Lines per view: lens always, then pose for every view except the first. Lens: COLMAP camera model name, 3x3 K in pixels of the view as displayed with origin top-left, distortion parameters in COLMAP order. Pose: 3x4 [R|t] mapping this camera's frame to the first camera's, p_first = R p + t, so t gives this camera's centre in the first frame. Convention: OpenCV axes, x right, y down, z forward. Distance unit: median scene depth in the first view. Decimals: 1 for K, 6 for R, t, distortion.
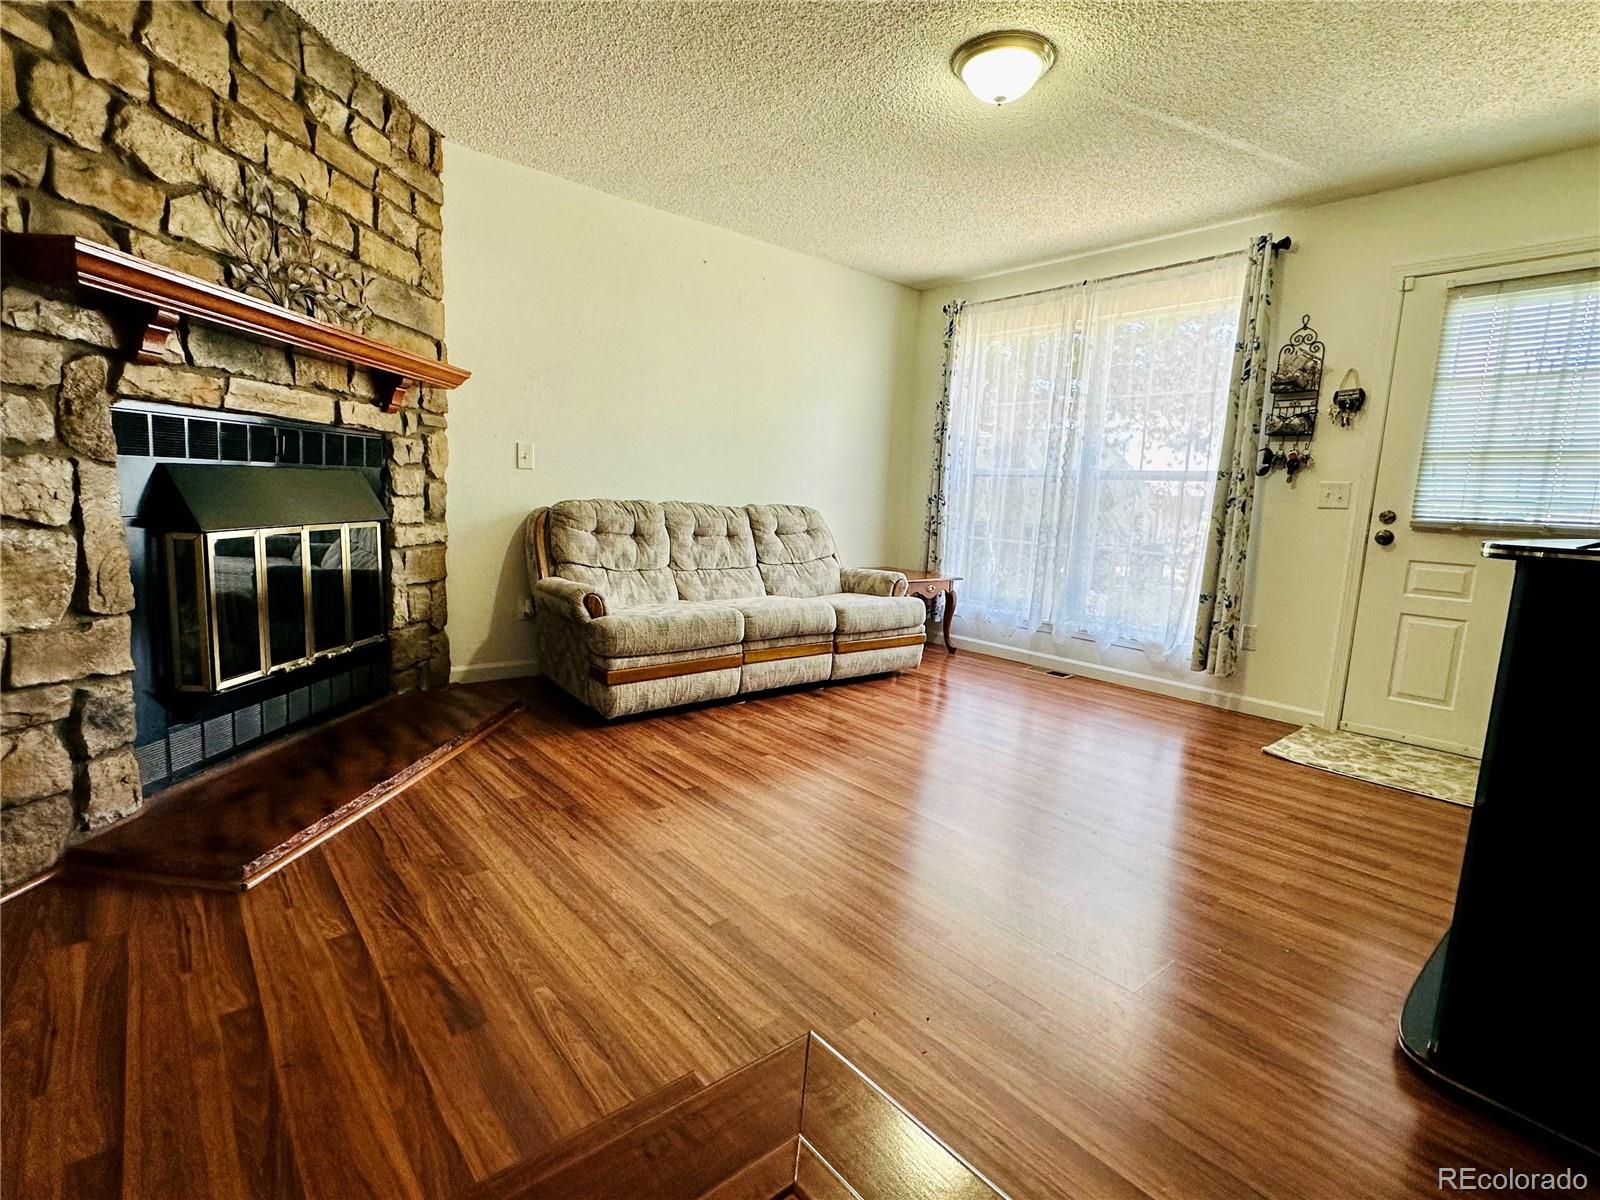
lens RADIAL K [[769.6, 0, 792.1], [0, 769.6, 605.1], [0, 0, 1]] dist [-0.002847, -0.001358]
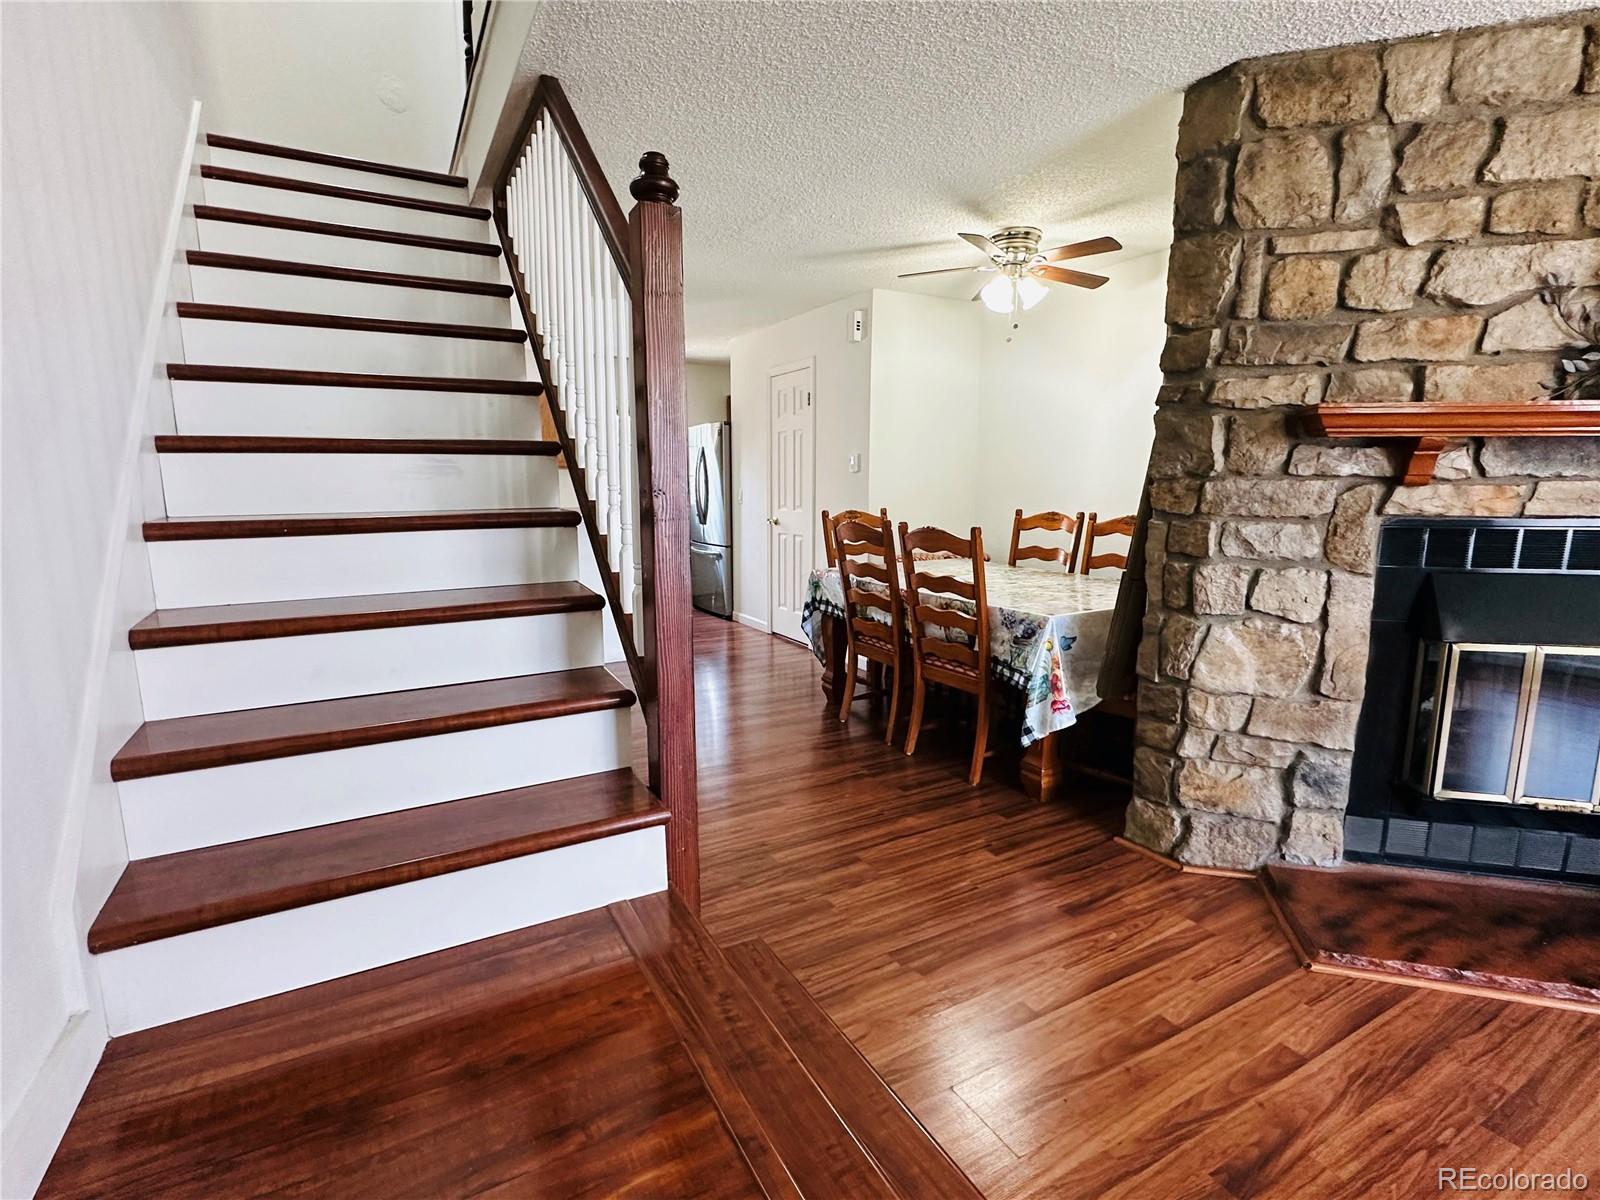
lens RADIAL K [[769.6, 0, 799.4], [0, 769.6, 596.7], [0, 0, 1]] dist [-0.002847, -0.001358]
pose [[-0.196826, 0.100794, -0.975244, 0.430807], [-0.146238, 0.980556, 0.130857, -0.181052], [0.969471, 0.168374, -0.178259, 0.385535]]
